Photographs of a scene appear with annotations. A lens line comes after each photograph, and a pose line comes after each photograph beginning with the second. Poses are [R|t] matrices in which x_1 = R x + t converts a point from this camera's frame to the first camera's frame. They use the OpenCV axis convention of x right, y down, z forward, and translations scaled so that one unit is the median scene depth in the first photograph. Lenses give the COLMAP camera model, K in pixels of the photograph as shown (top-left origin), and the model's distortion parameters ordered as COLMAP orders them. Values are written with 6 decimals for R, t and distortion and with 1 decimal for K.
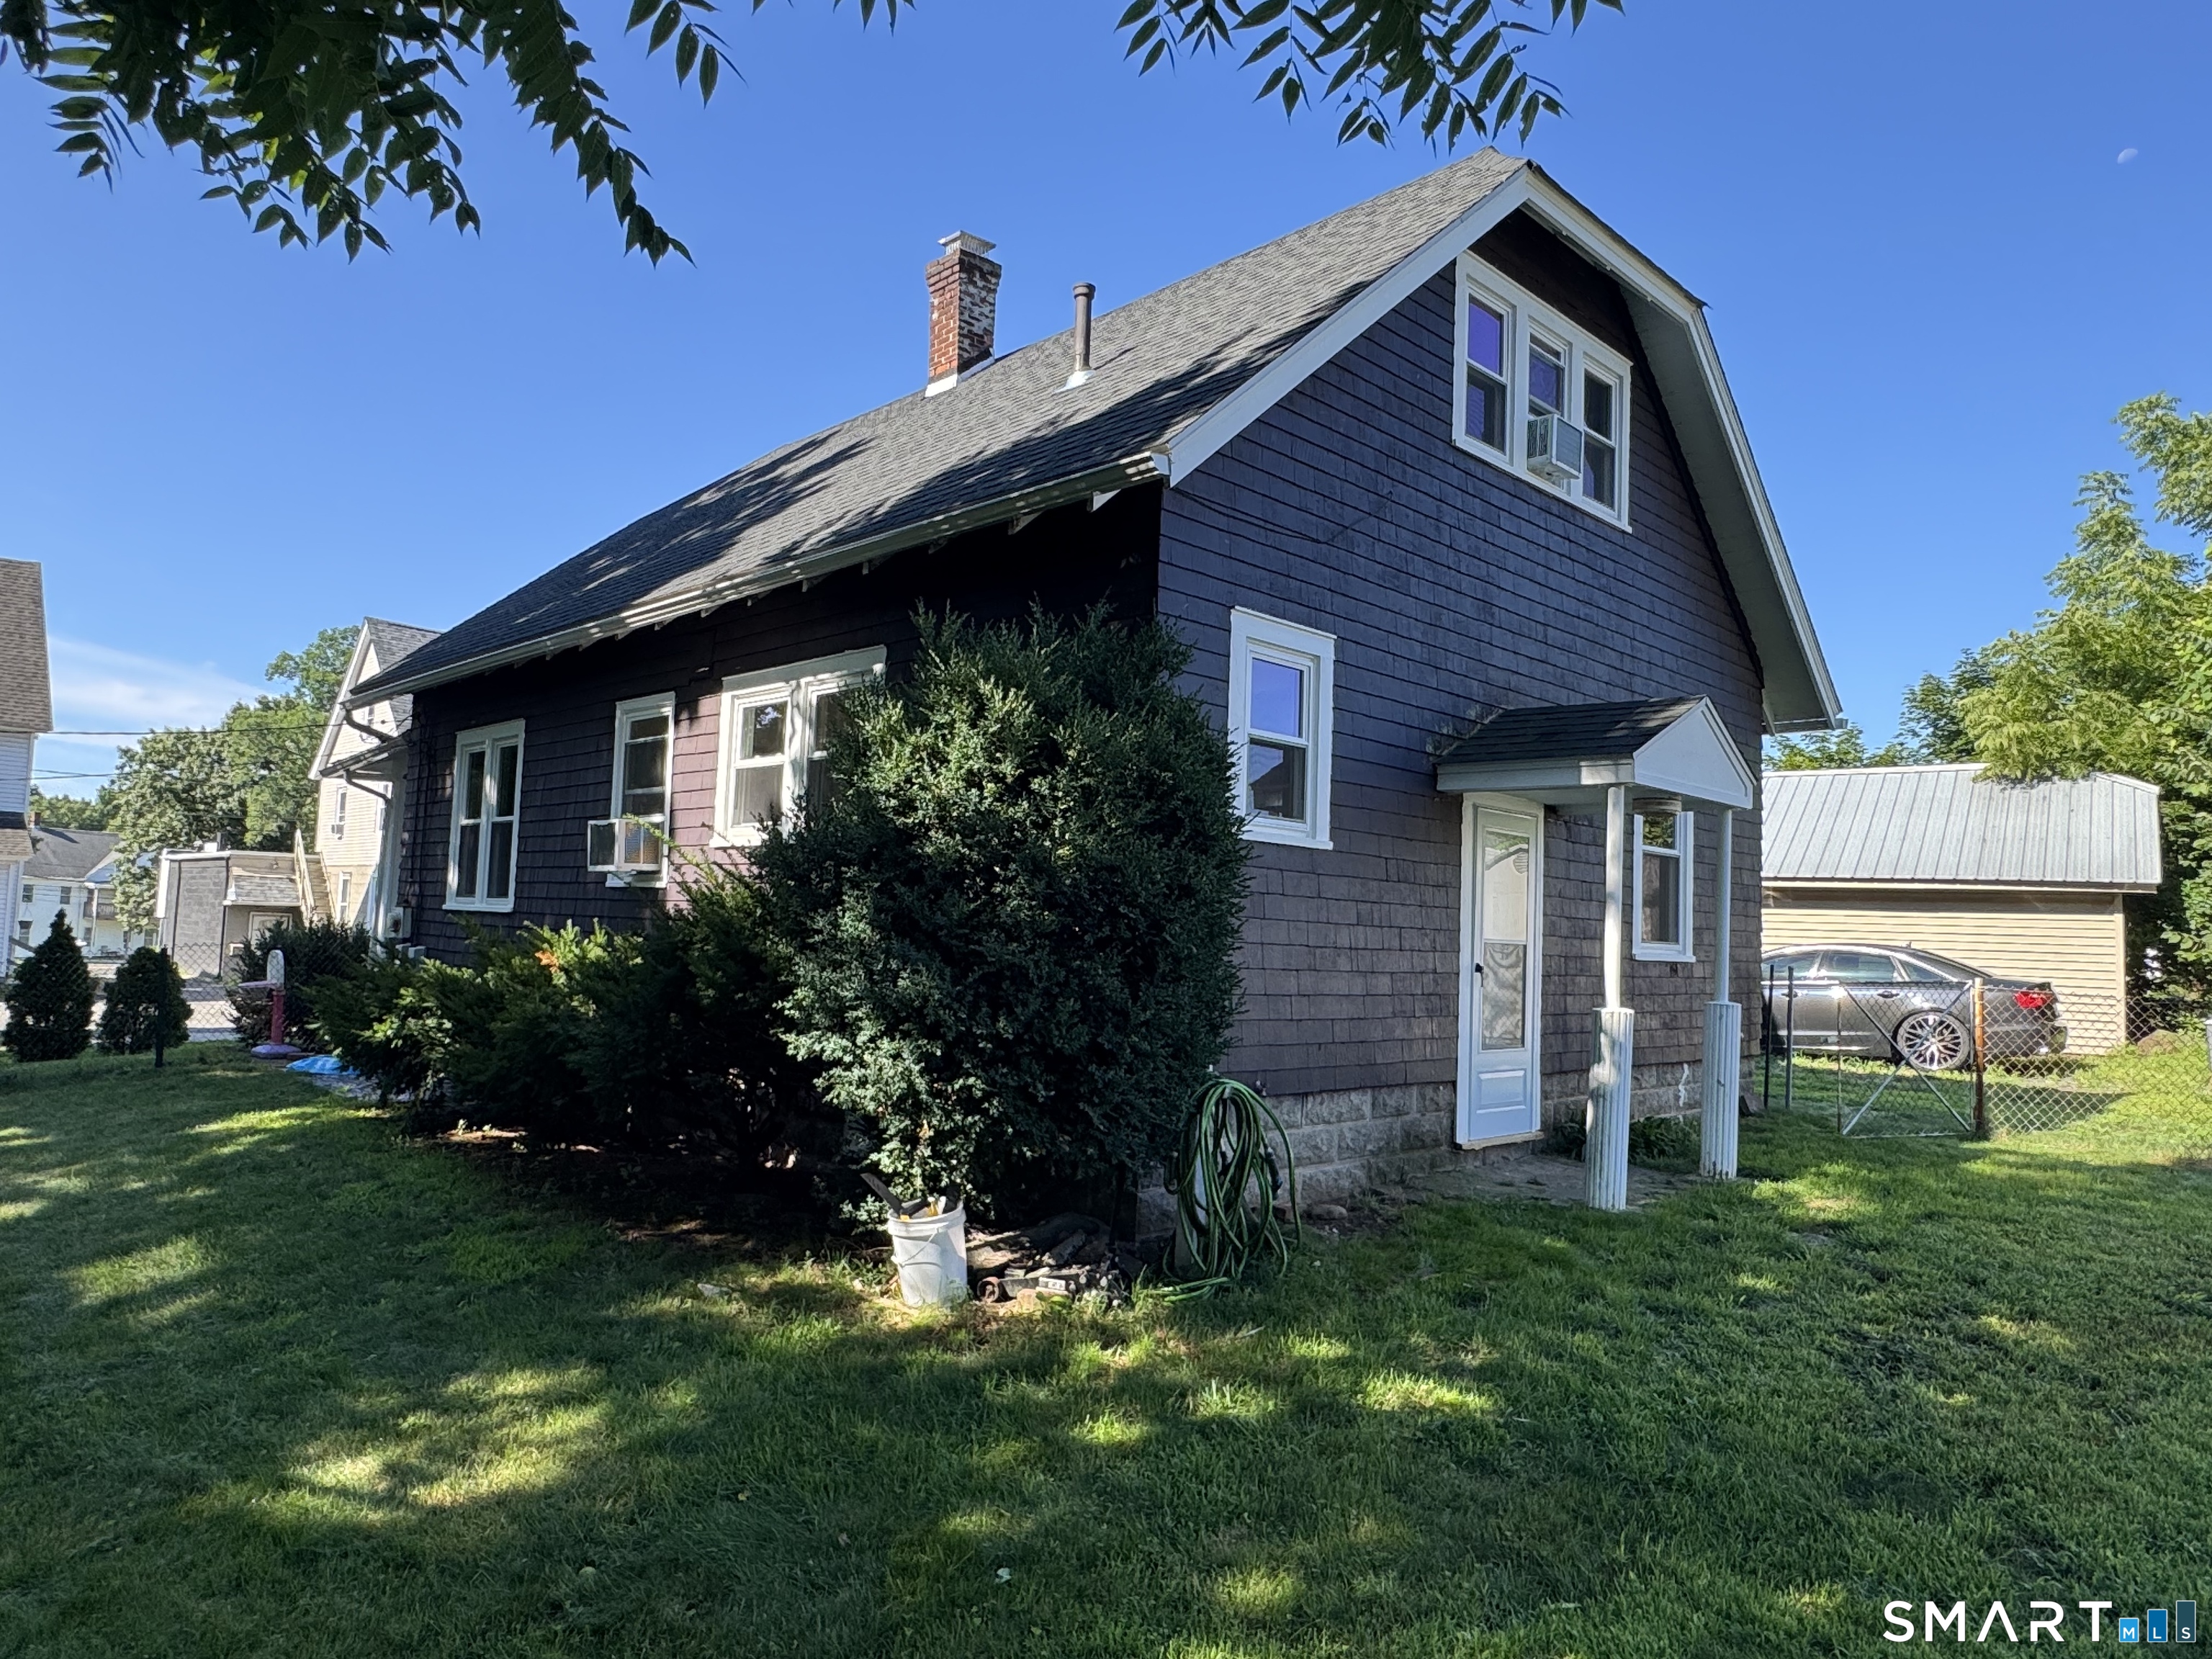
lens RADIAL K [[1400.0, 0, 1098.3], [0, 1400.0, 841.5], [0, 0, 1]] dist [-0.003678, 0.003644]
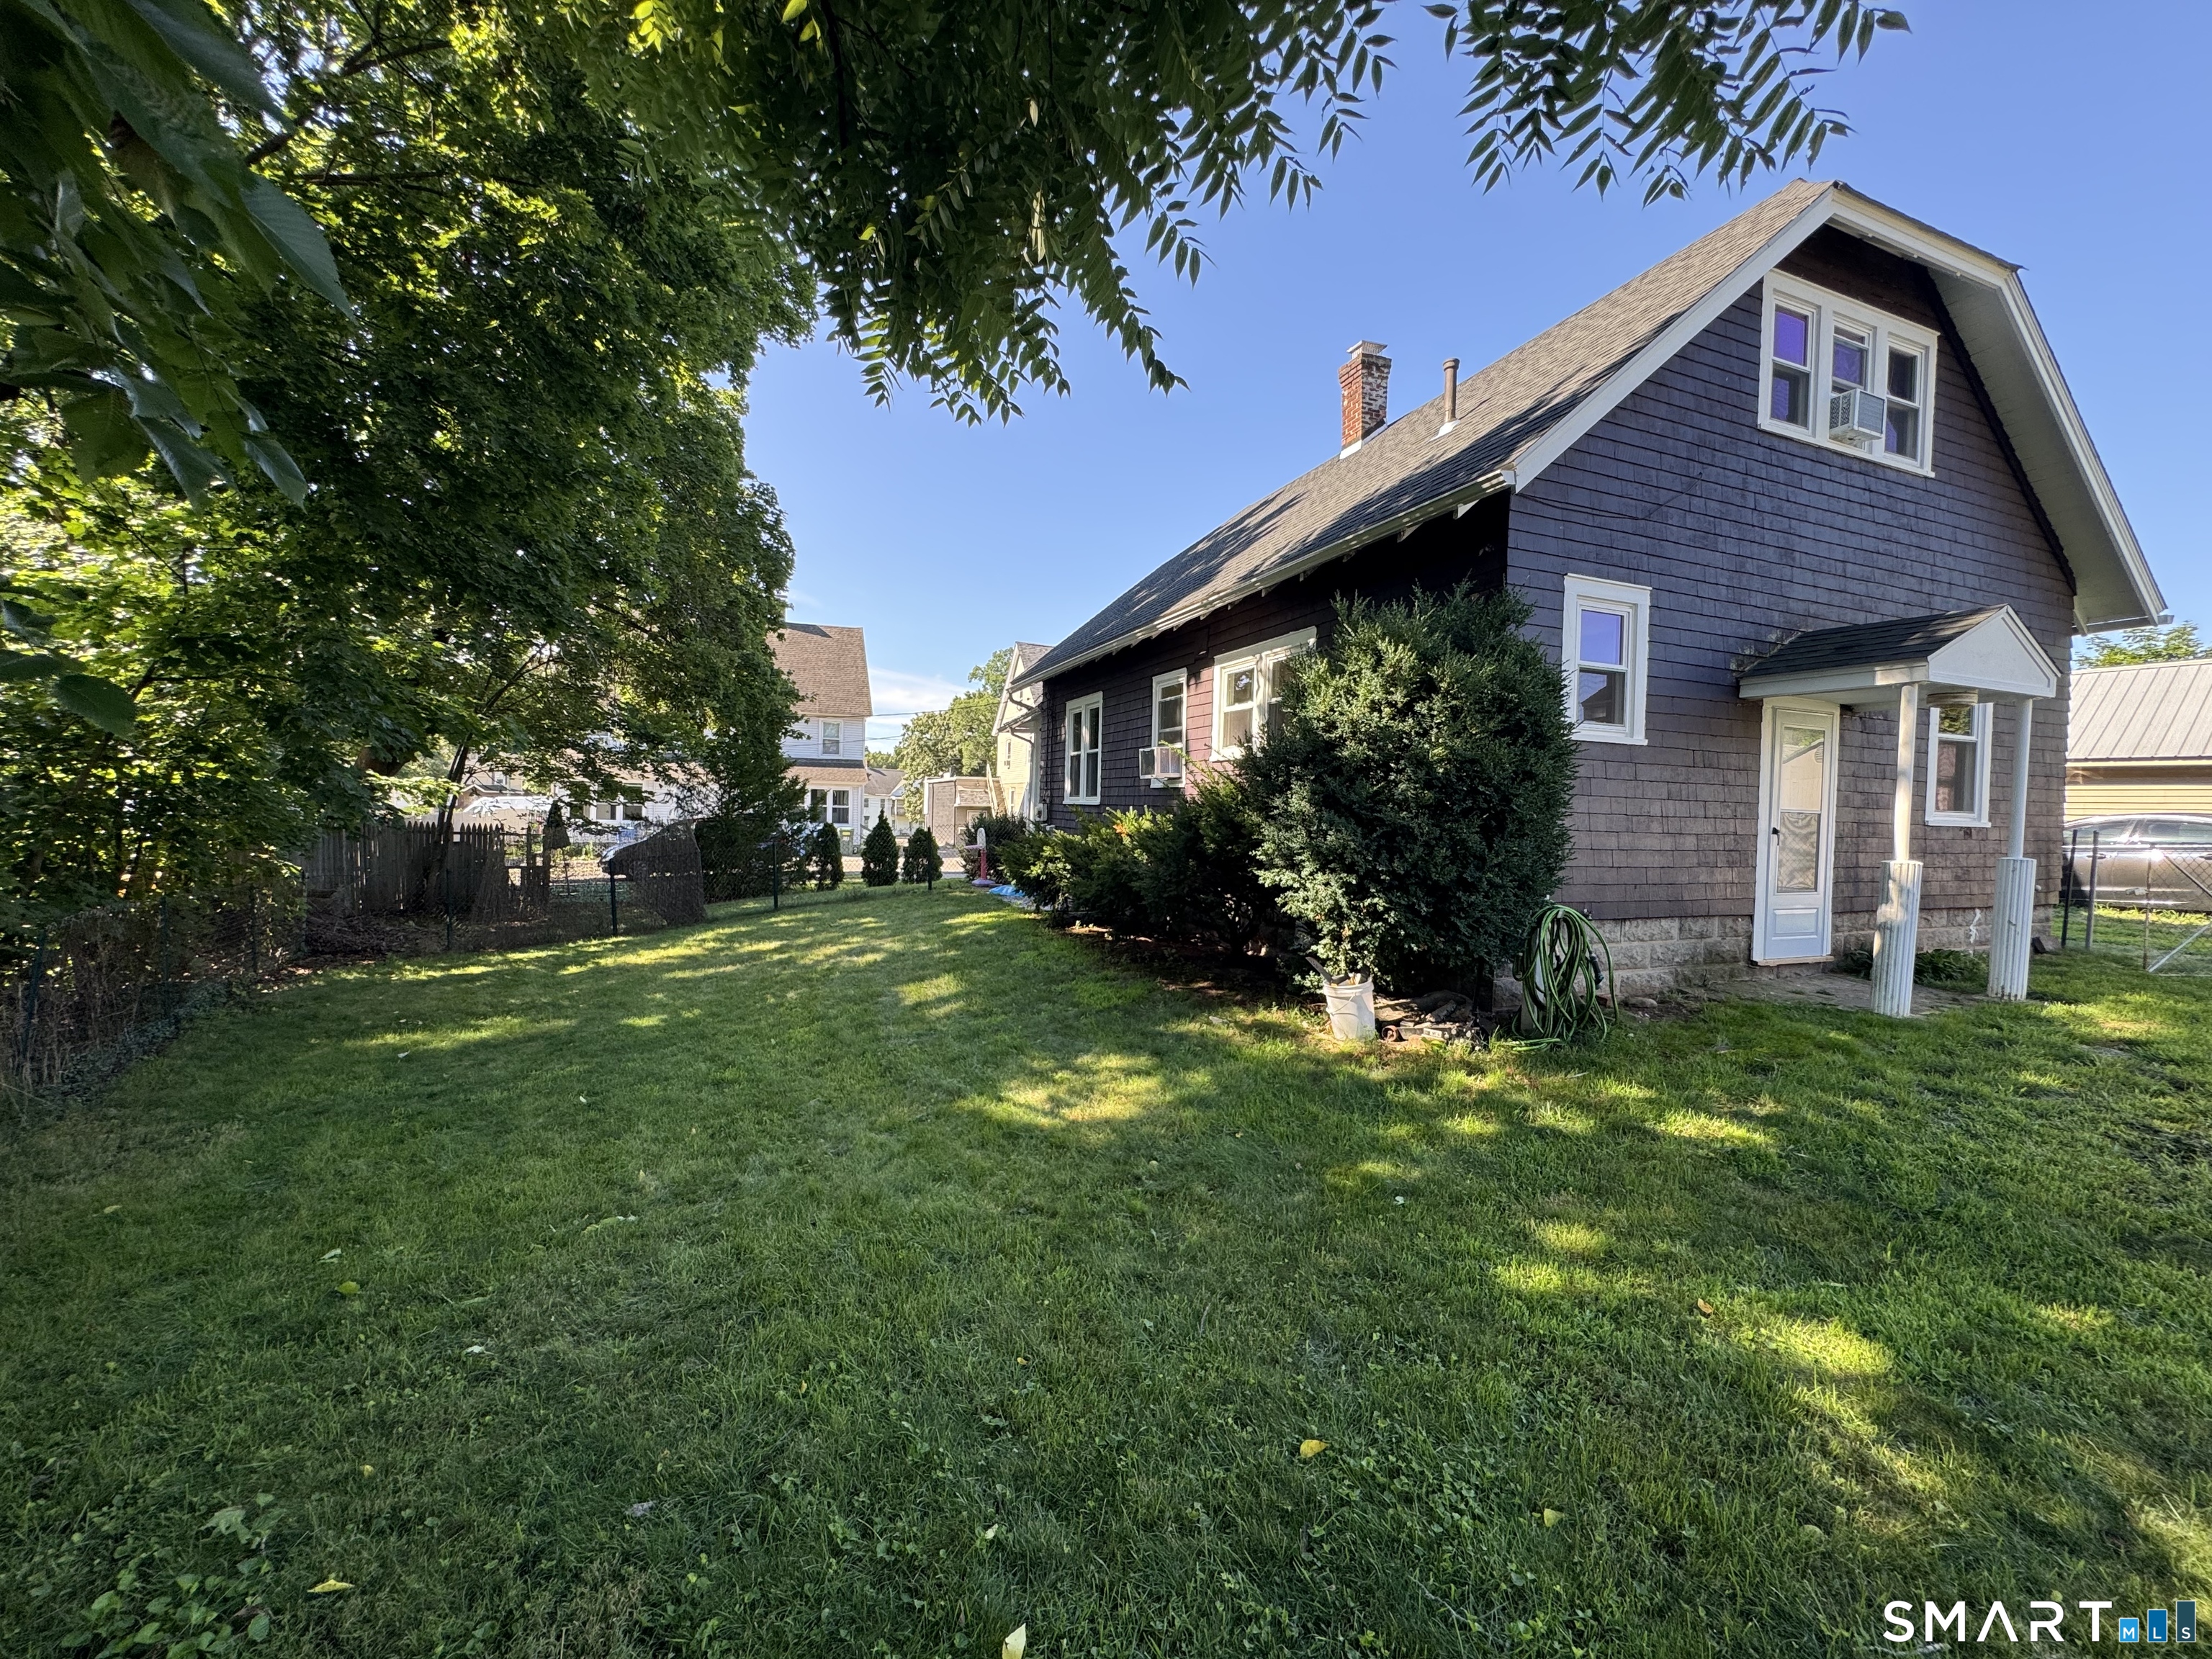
lens RADIAL K [[885.8, 0, 1106.0], [0, 885.8, 829.5], [0, 0, 1]] dist [-0.001596, 0.000513]
pose [[0.925377, -0.006904, -0.378984, 0.004455], [0.035812, 0.996954, 0.069283, 0.010857], [0.377352, -0.077686, 0.922806, -0.015247]]
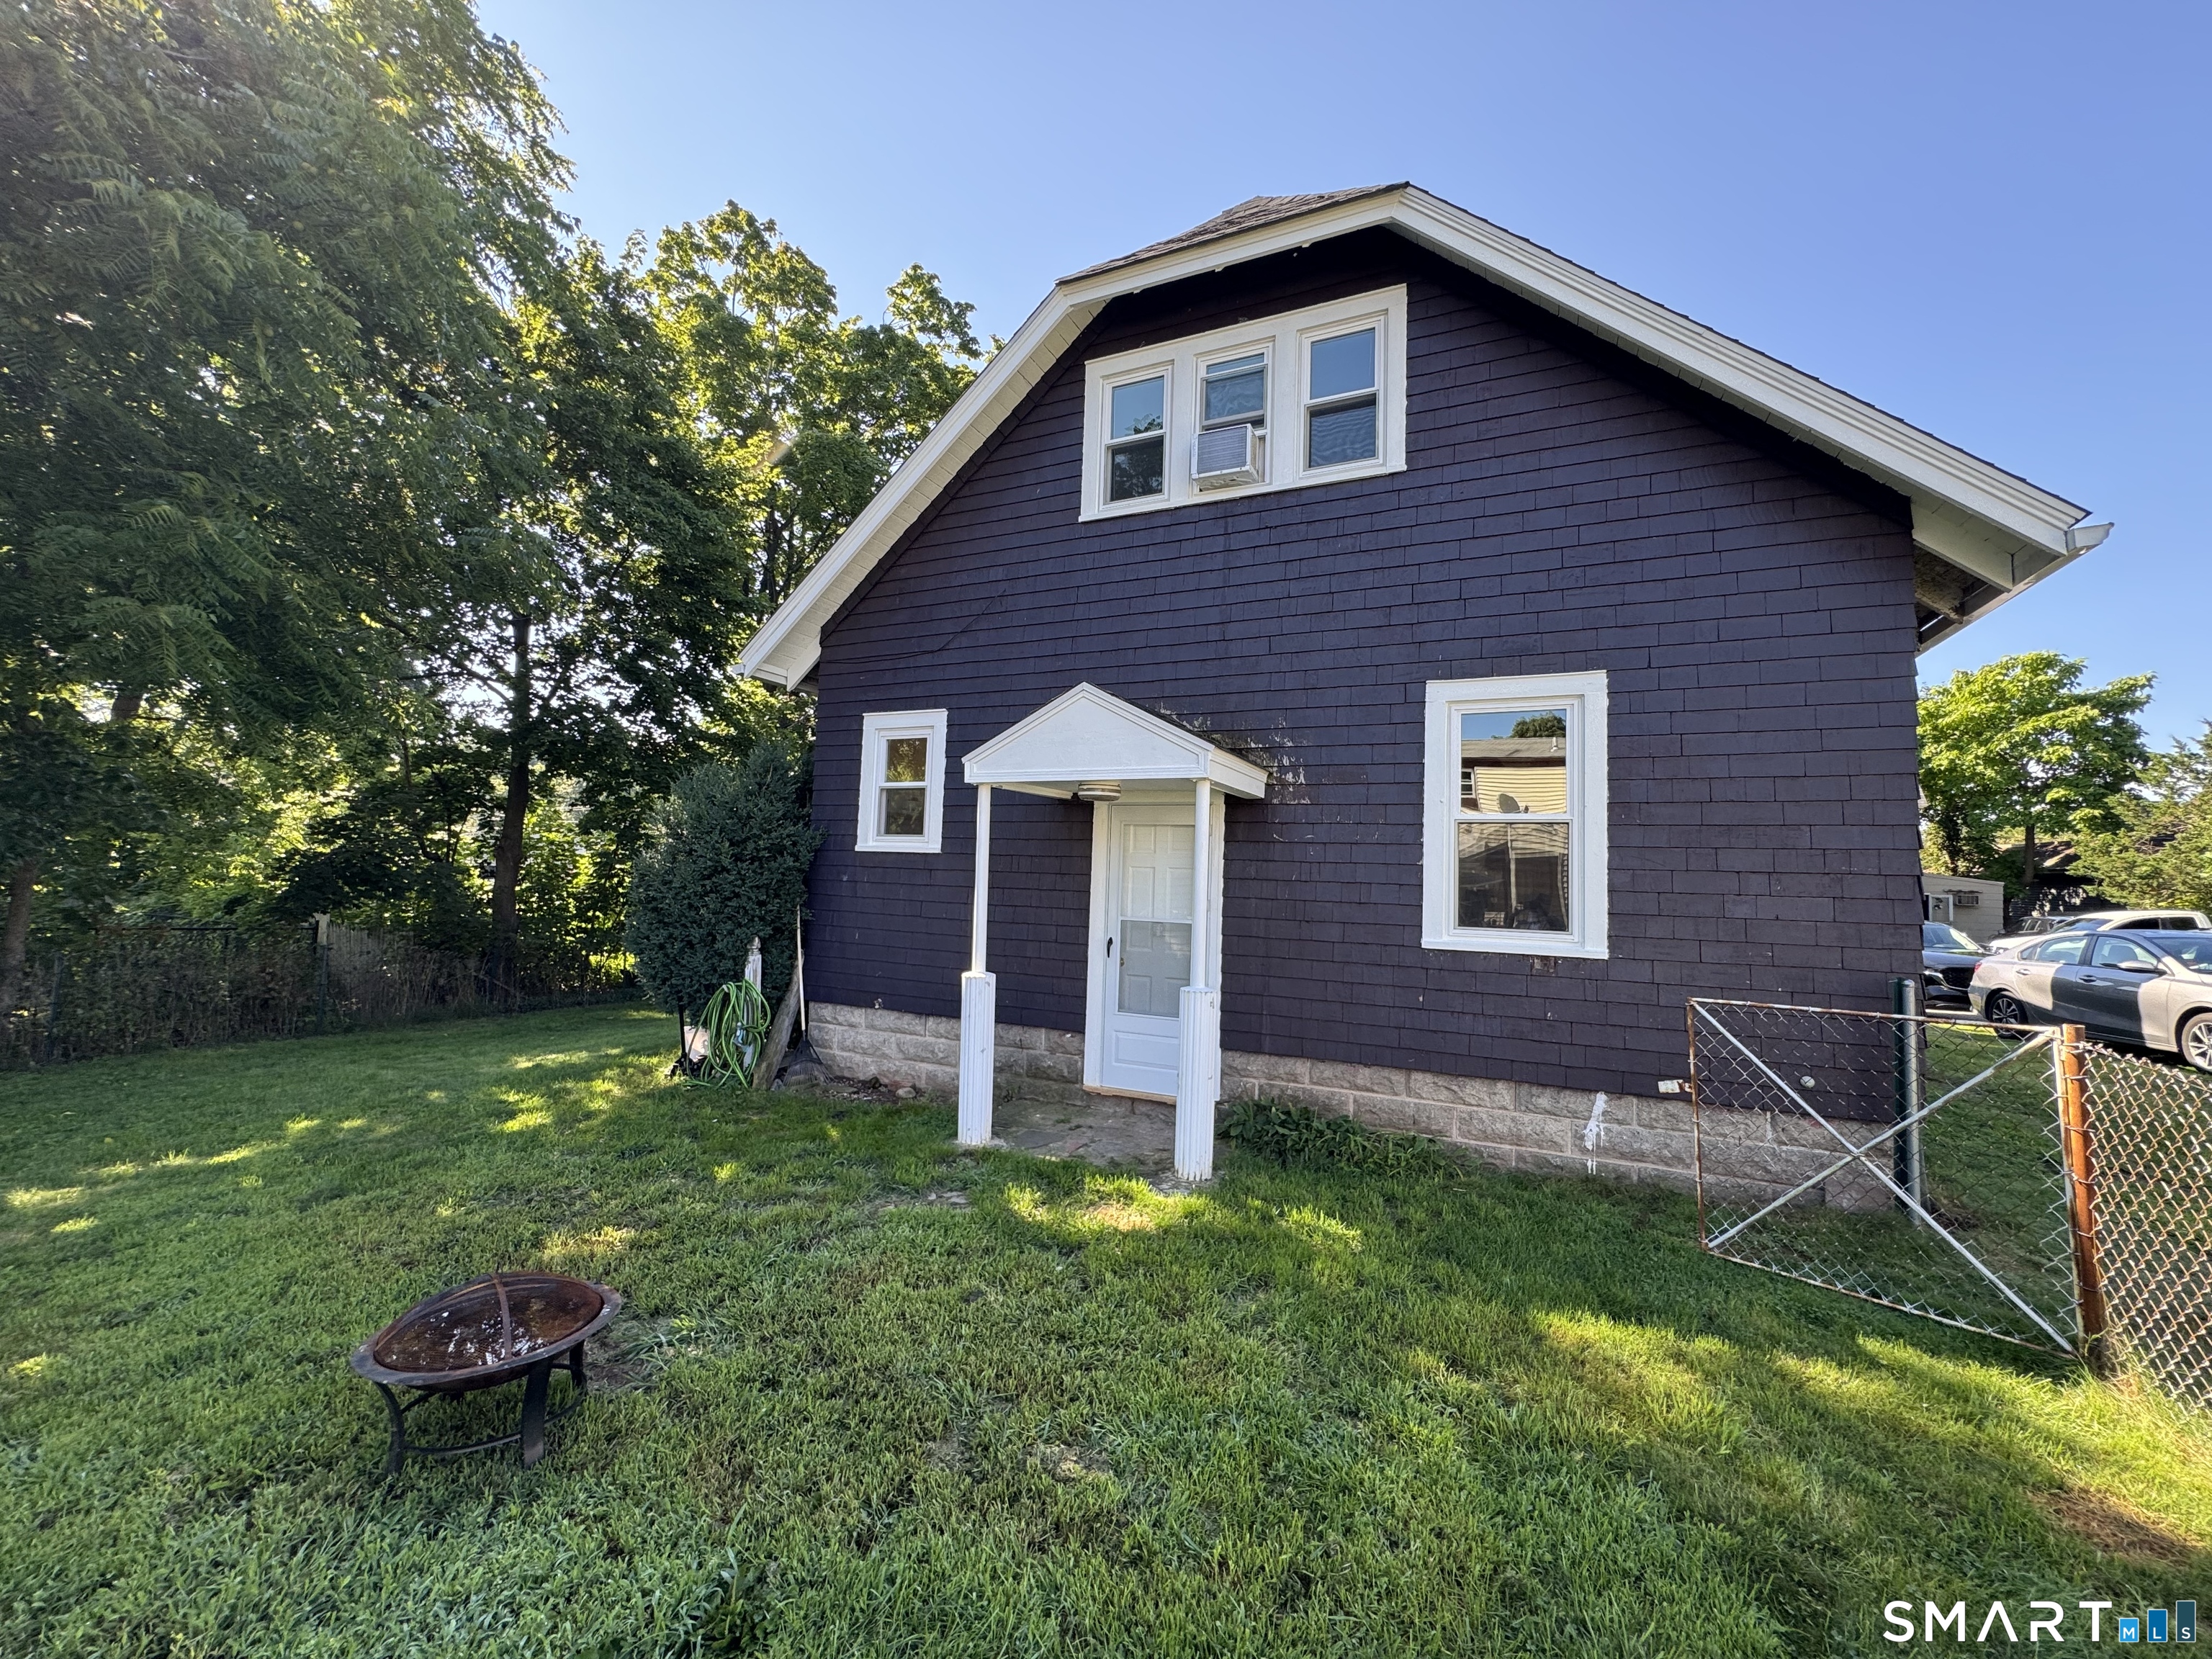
lens RADIAL K [[885.8, 0, 1106.0], [0, 885.8, 829.5], [0, 0, 1]] dist [-0.001596, 0.000513]
pose [[0.355571, -0.078628, -0.931336, 1.415516], [0.041251, 0.996804, -0.068406, 0.068636], [0.933739, -0.014095, 0.357678, 1.055978]]
